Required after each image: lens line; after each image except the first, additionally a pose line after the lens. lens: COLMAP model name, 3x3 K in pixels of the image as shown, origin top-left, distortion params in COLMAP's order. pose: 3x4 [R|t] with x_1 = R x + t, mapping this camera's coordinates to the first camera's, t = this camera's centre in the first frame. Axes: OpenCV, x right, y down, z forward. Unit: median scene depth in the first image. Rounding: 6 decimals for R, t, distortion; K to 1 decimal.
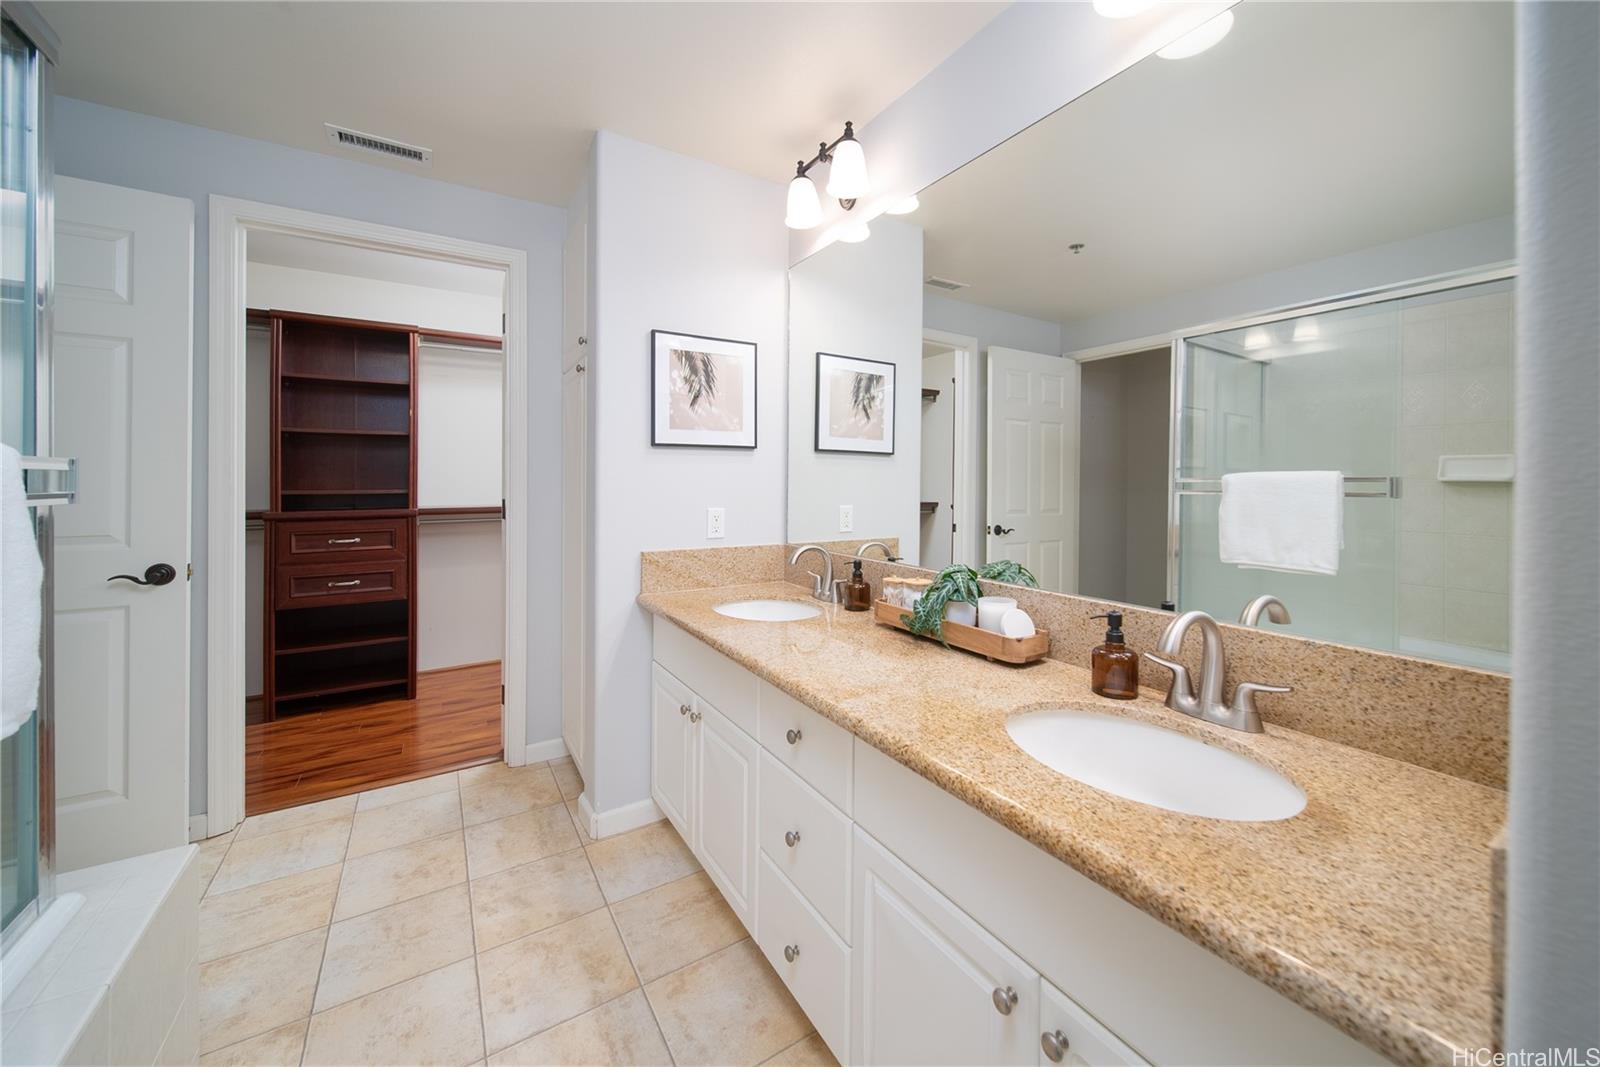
lens RADIAL K [[577.9, 0, 796.3], [0, 577.9, 483.2], [0, 0, 1]] dist [-0.002343, -0.000108]
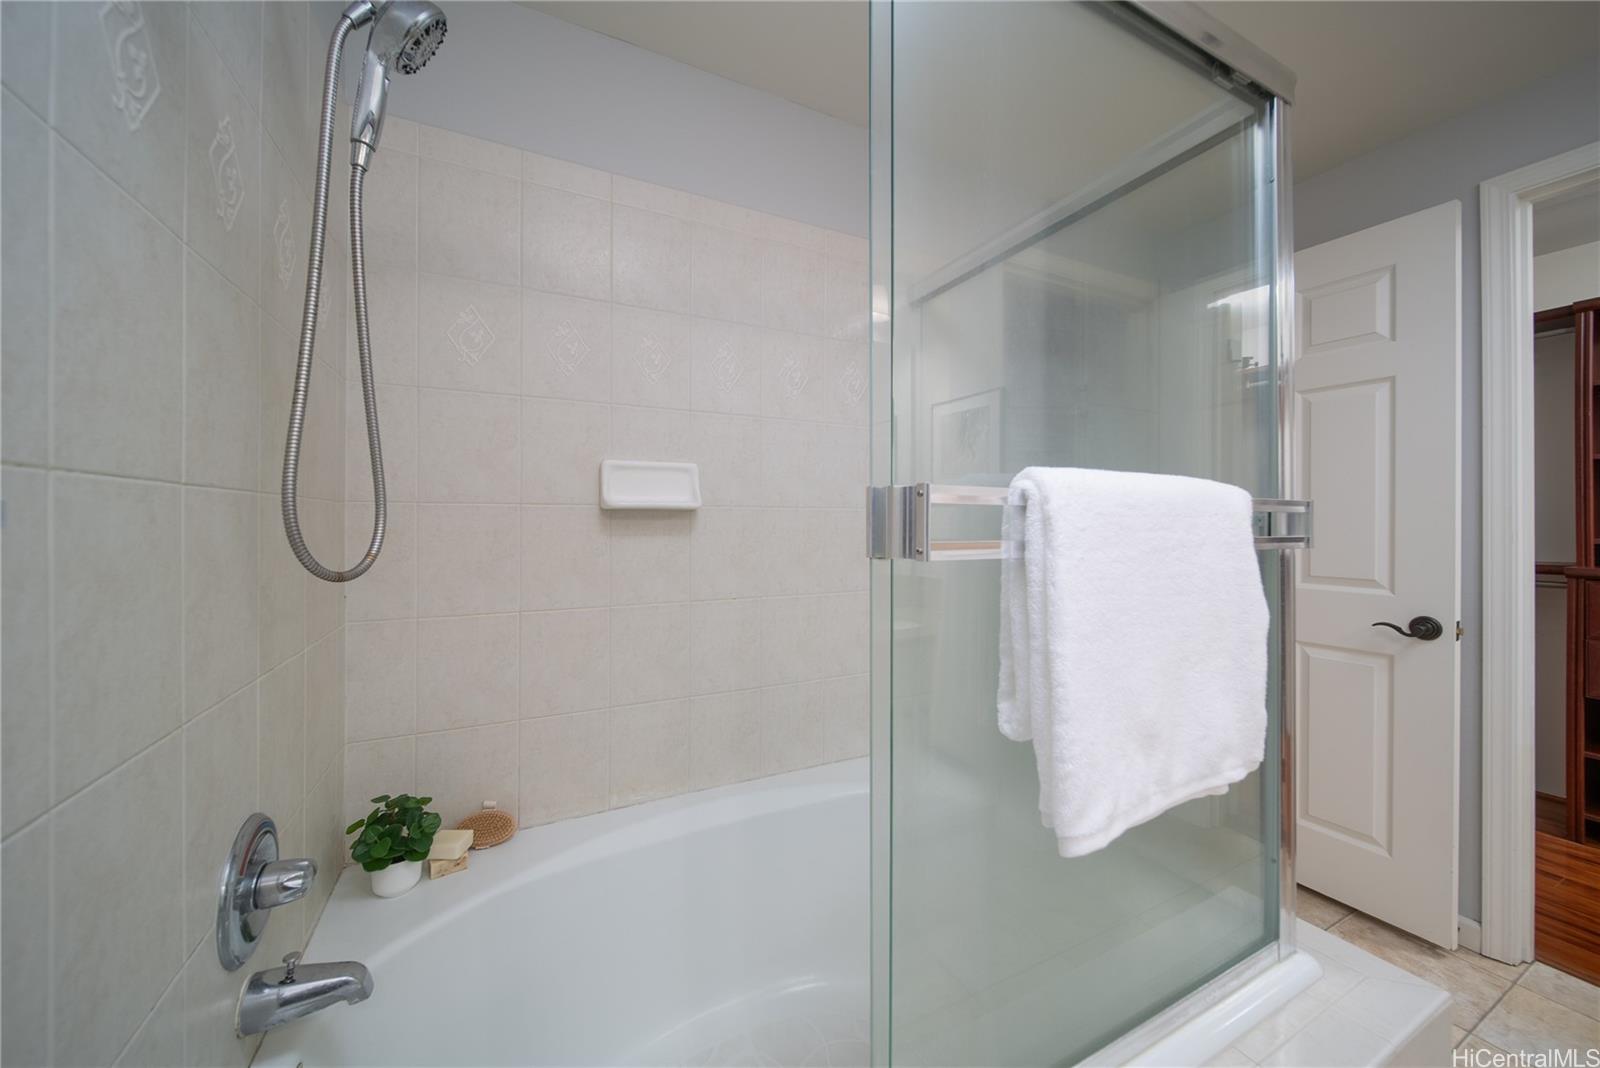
lens RADIAL K [[577.9, 0, 802.6], [0, 577.9, 526.5], [0, 0, 1]] dist [-0.002343, -0.000108]
pose [[-0.101898, -0.005205, -0.994781, -0.072241], [0.000266, 0.999986, -0.005259, 0.001376], [0.994795, -0.000801, -0.101896, 0.085554]]
